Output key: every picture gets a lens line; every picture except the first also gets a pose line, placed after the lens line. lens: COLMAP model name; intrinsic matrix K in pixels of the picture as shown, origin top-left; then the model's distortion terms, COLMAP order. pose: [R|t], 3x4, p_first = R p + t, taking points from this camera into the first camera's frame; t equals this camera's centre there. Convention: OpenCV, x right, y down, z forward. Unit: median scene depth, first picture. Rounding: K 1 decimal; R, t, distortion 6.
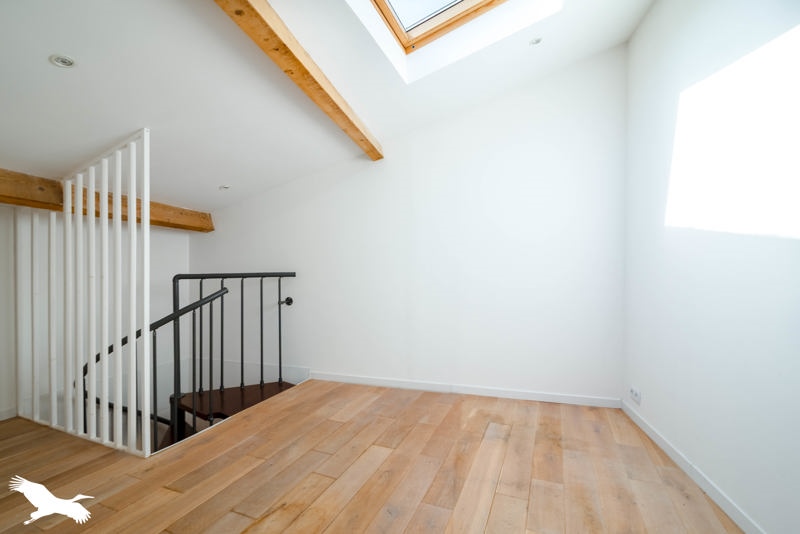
lens RADIAL K [[369.6, 0, 400.0], [0, 369.6, 267.0], [0, 0, 1]] dist [-0.000827, -0.000256]
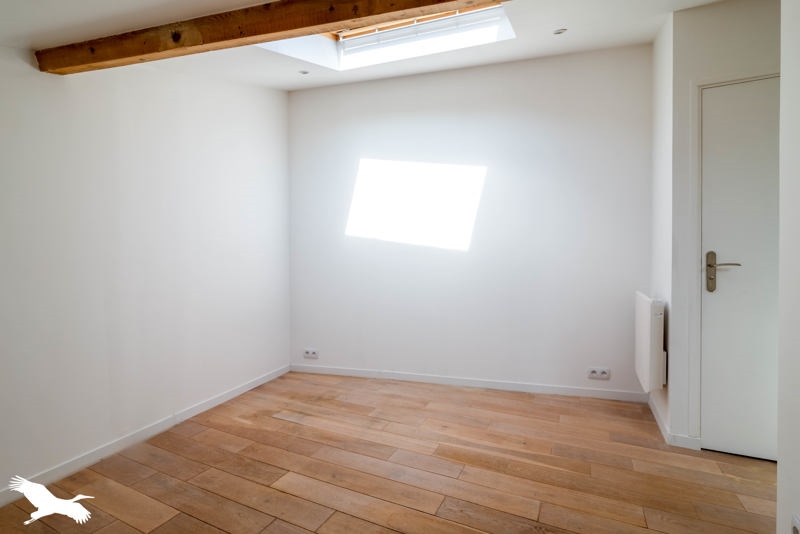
lens RADIAL K [[362.1, 0, 400.0], [0, 362.1, 267.0], [0, 0, 1]] dist [0.000856, 0.000140]
pose [[0.065147, -0.015498, 0.997755, -0.792020], [0.005149, 0.999871, 0.015195, -0.005591], [-0.997862, 0.004148, 0.065219, 0.630810]]
